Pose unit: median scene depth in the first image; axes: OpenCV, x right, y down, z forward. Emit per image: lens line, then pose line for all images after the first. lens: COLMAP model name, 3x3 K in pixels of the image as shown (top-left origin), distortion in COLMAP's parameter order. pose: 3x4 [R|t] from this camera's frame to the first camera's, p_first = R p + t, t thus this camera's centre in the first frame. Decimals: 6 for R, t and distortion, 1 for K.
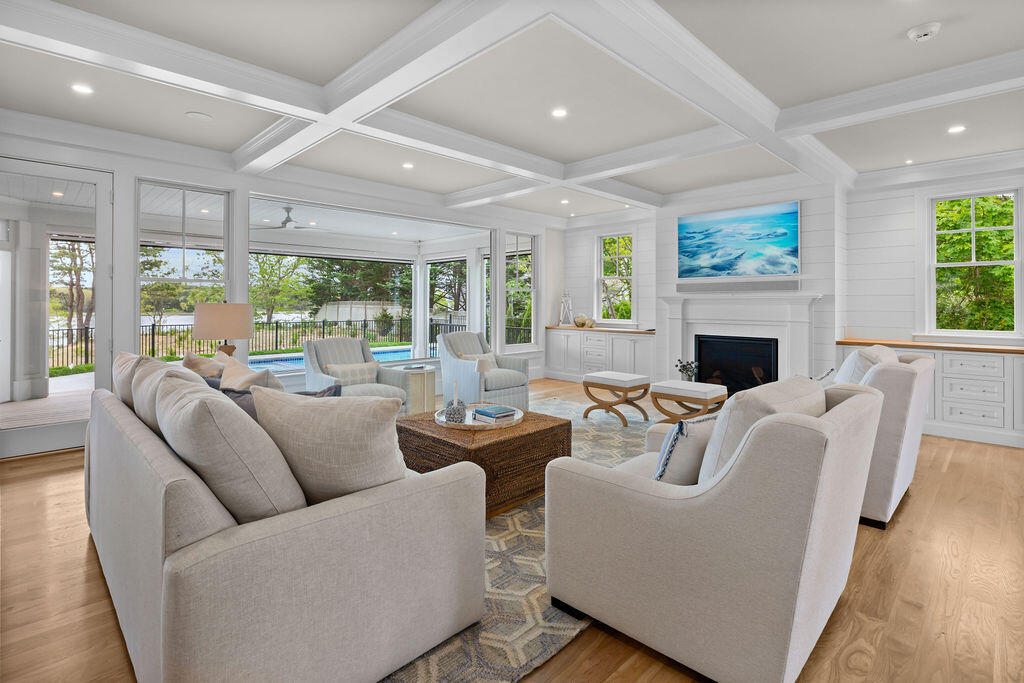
lens RADIAL K [[496.2, 0, 510.7], [0, 496.2, 301.3], [0, 0, 1]] dist [0.005359, -0.004133]
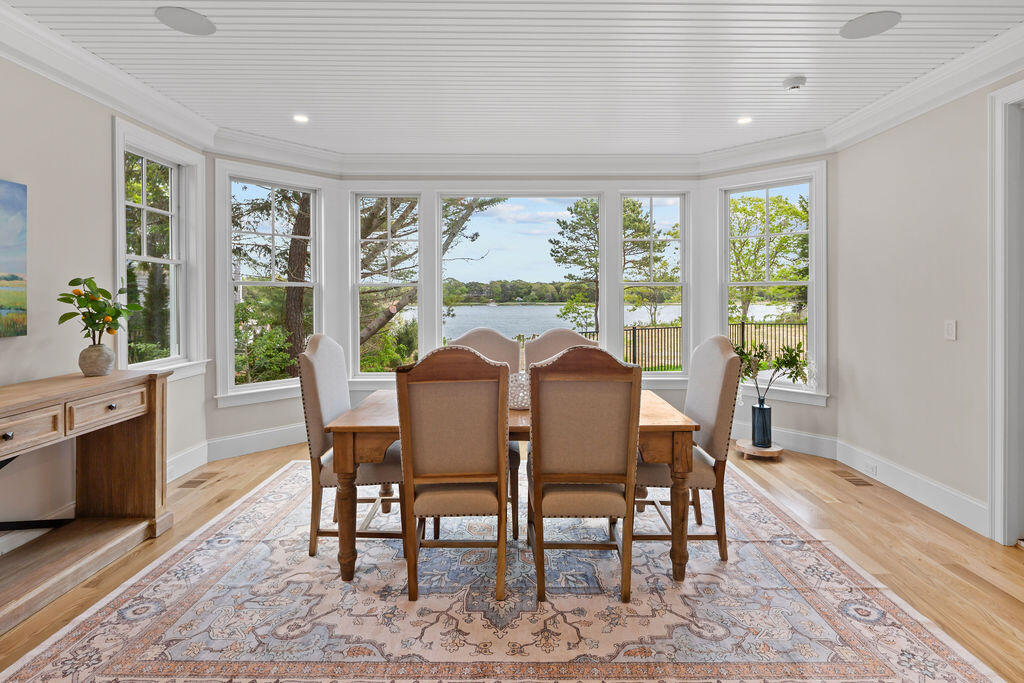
lens RADIAL K [[496.2, 0, 518.0], [0, 496.2, 296.1], [0, 0, 1]] dist [0.005359, -0.004133]
pose [[0.725229, -0.000360, -0.688508, -0.978025], [0.004365, 0.999982, 0.004075, -0.017659], [0.688494, -0.005961, 0.725217, 0.173664]]
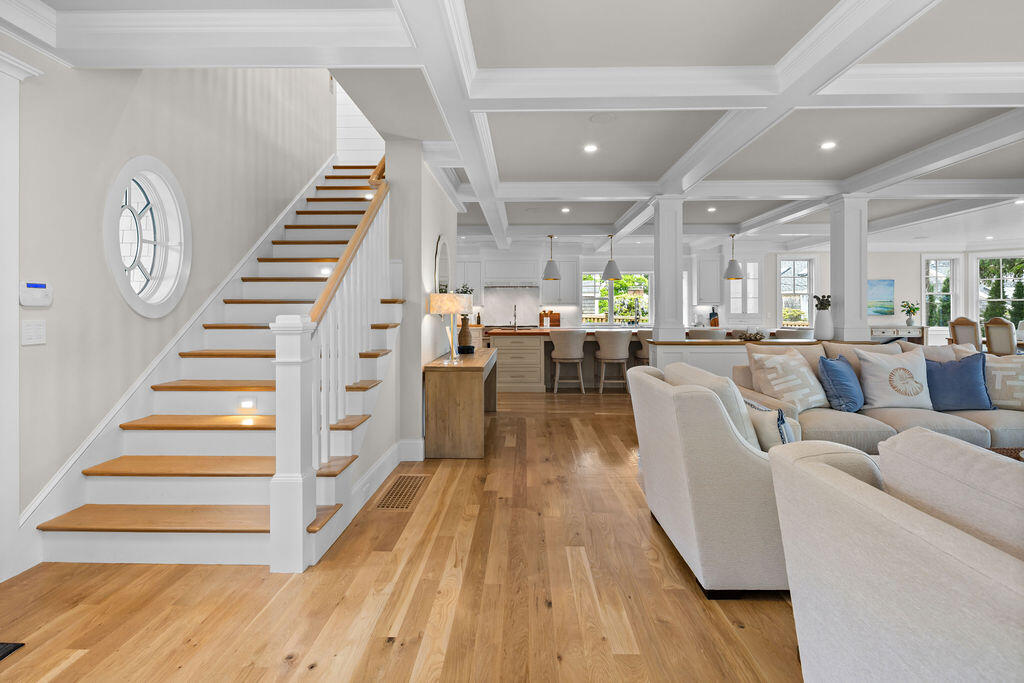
lens RADIAL K [[496.2, 0, 512.7], [0, 496.2, 311.6], [0, 0, 1]] dist [0.005359, -0.004133]
pose [[-0.714966, -0.000355, -0.699160, 0.543128], [0.001865, 0.999995, -0.002415, 0.003680], [0.699157, -0.003031, -0.714962, 0.485662]]
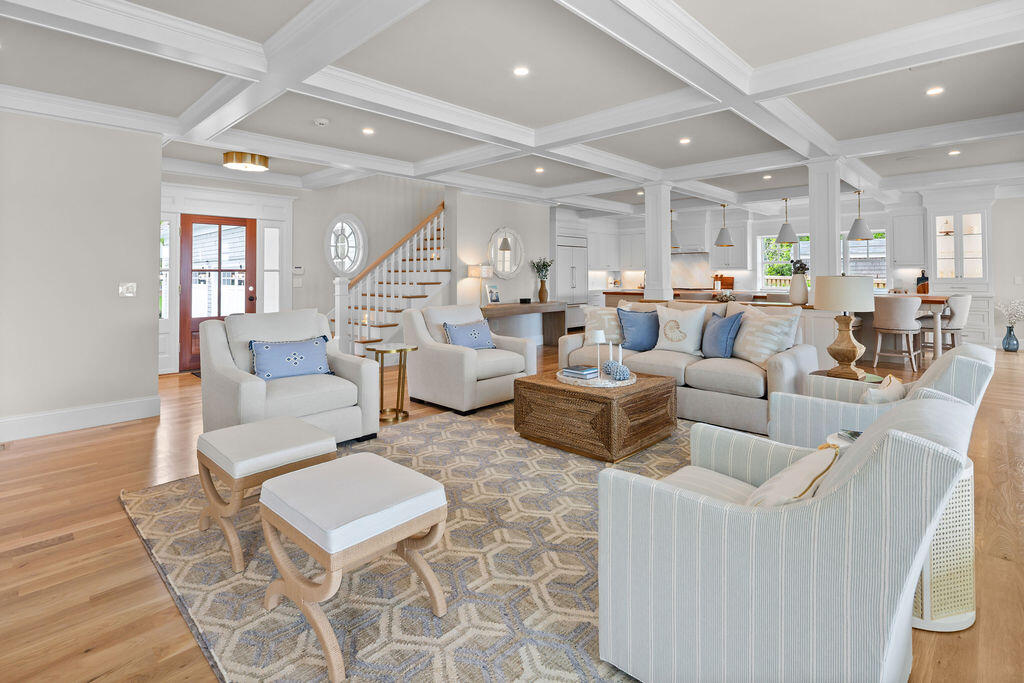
lens RADIAL K [[496.2, 0, 514.5], [0, 496.2, 274.0], [0, 0, 1]] dist [0.005359, -0.004133]
pose [[-0.999449, 0.000070, -0.033207, 0.082207], [0.000258, 0.999984, -0.005658, 0.003898], [0.033206, -0.005663, -0.999432, 1.120419]]
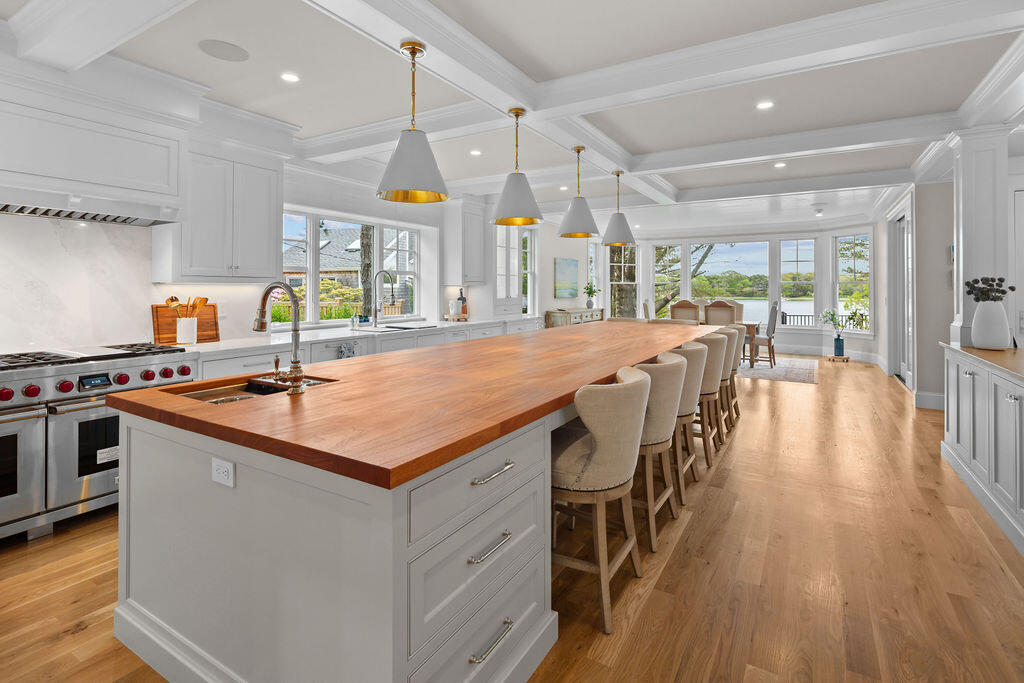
lens RADIAL K [[496.2, 0, 512.5], [0, 496.2, 283.1], [0, 0, 1]] dist [0.005359, -0.004133]
pose [[0.255839, -0.011082, -0.966656, -0.058305], [0.000455, 0.999936, -0.011344, -0.013582], [0.966719, 0.002462, 0.255827, -0.409393]]
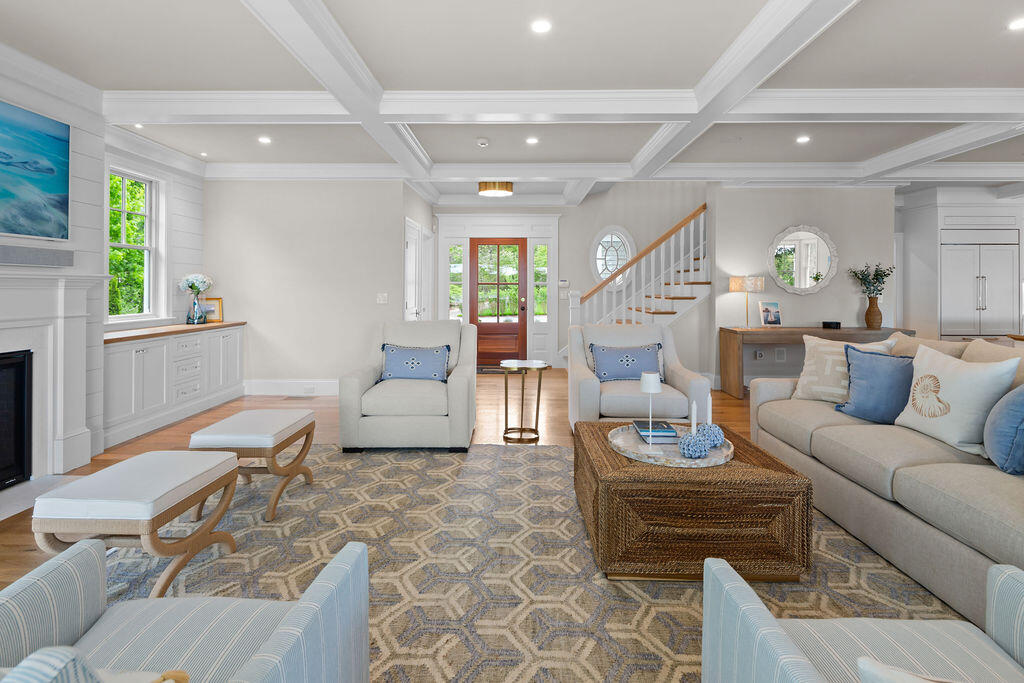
lens RADIAL K [[496.2, 0, 515.0], [0, 496.2, 287.0], [0, 0, 1]] dist [0.005359, -0.004133]
pose [[-0.706618, -0.002440, 0.707591, -0.226525], [-0.006119, 0.999978, -0.002662, 0.001568], [-0.707569, -0.006211, -0.706617, 0.895033]]
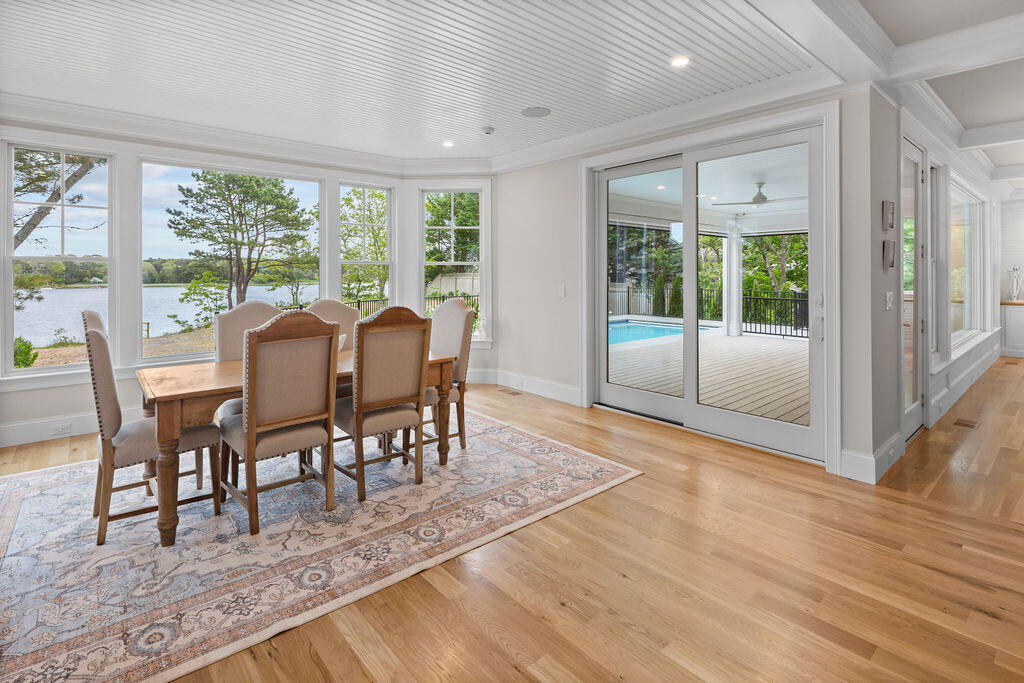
lens RADIAL K [[496.2, 0, 511.6], [0, 496.2, 268.9], [0, 0, 1]] dist [0.005359, -0.004133]
pose [[0.998374, -0.003985, -0.056864, -1.039905], [0.003617, 0.999972, -0.006578, -0.013675], [0.056889, 0.006361, 0.998360, -0.010331]]
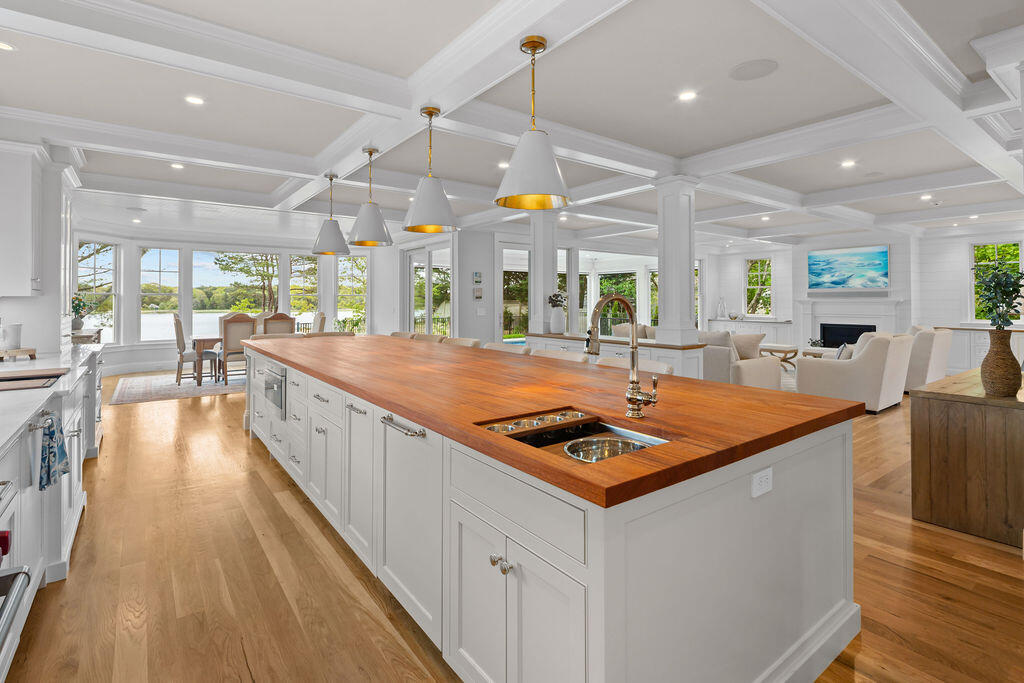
lens RADIAL K [[496.2, 0, 515.8], [0, 496.2, 294.4], [0, 0, 1]] dist [0.005359, -0.004133]
pose [[0.992496, -0.004142, -0.122203, -0.420258], [0.002962, 0.999947, -0.009836, -0.015559], [0.122237, 0.009400, 0.992456, -0.741478]]
